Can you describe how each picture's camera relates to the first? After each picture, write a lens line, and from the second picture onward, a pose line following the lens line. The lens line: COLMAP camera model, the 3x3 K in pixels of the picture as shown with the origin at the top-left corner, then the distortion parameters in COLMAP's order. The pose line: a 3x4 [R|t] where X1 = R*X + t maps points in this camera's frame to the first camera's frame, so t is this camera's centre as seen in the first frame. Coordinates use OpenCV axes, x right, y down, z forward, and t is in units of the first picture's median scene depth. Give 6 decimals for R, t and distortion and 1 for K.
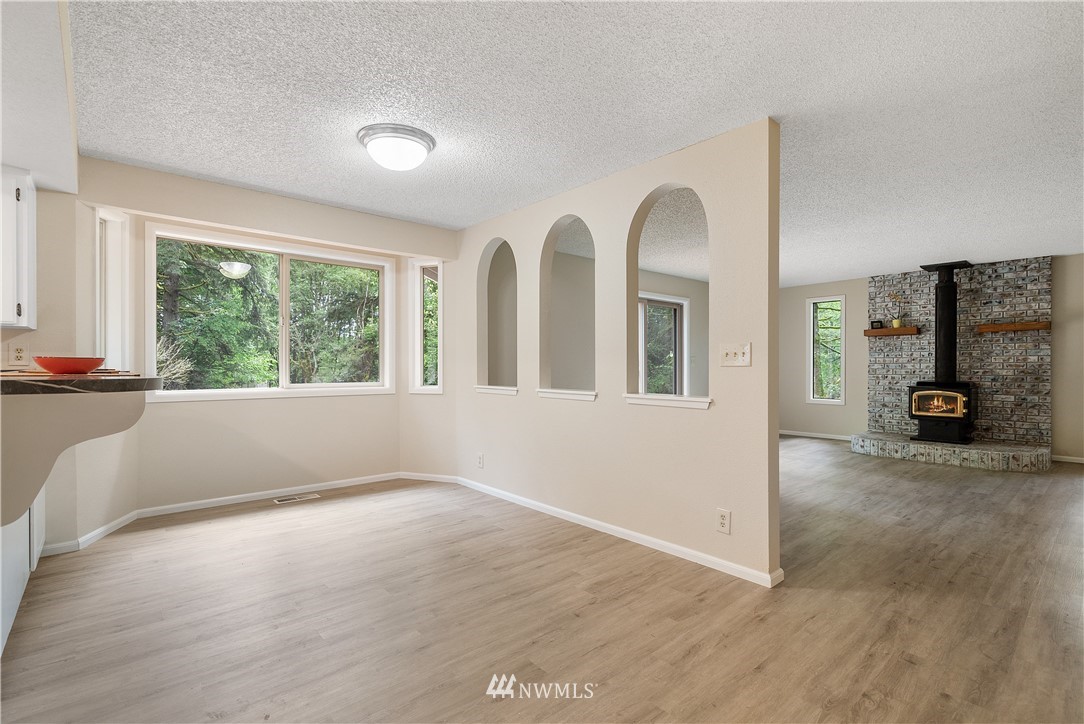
lens RADIAL K [[501.5, 0, 541.2], [0, 501.5, 368.8], [0, 0, 1]] dist [-0.004576, 0.003759]
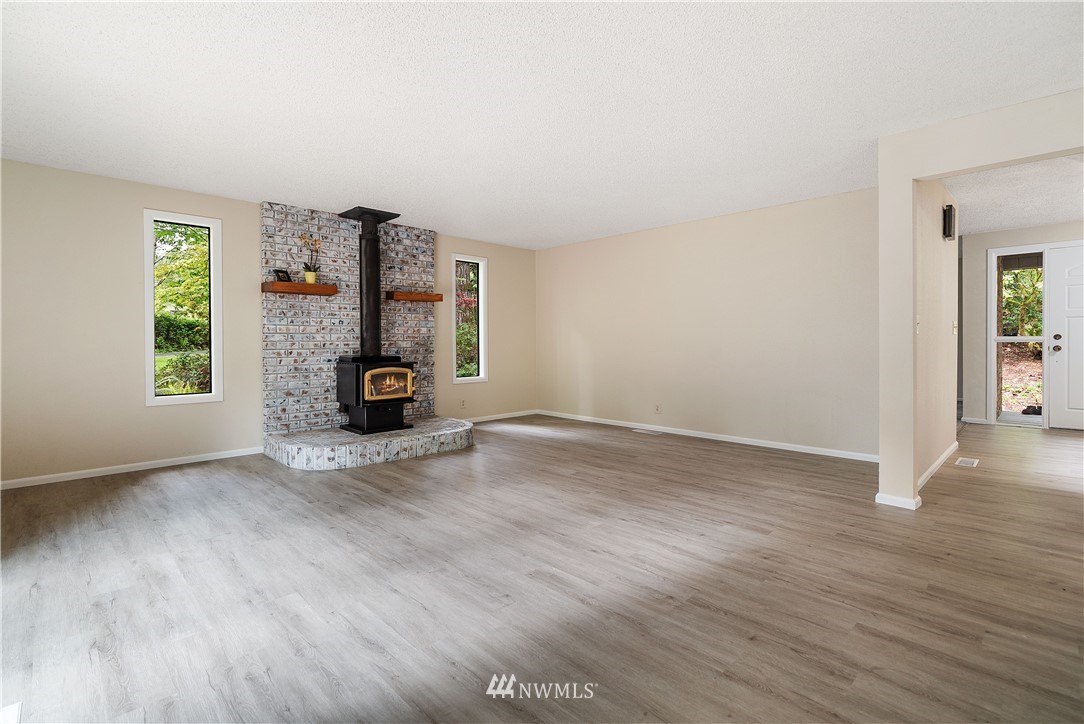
lens RADIAL K [[501.5, 0, 537.8], [0, 501.5, 346.2], [0, 0, 1]] dist [-0.004576, 0.003759]
pose [[-0.060609, -0.009506, 0.998116, -0.029152], [0.008096, 0.999917, 0.010015, 0.003246], [-0.998129, 0.008688, -0.060527, 0.796596]]
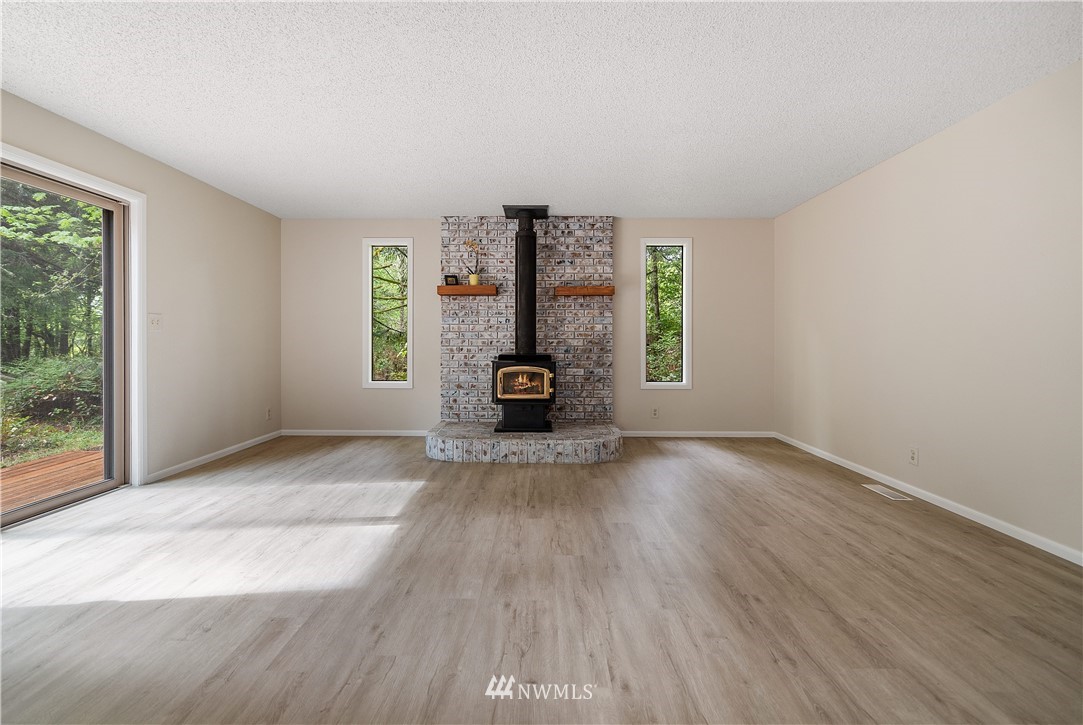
lens RADIAL K [[501.1, 0, 538.7], [0, 501.1, 343.2], [0, 0, 1]] dist [-0.004576, 0.003759]
pose [[0.663362, -0.000972, 0.748298, 0.220031], [0.001597, 0.999999, -0.000117, 0.008052], [-0.748297, 0.001272, 0.663363, 0.458137]]
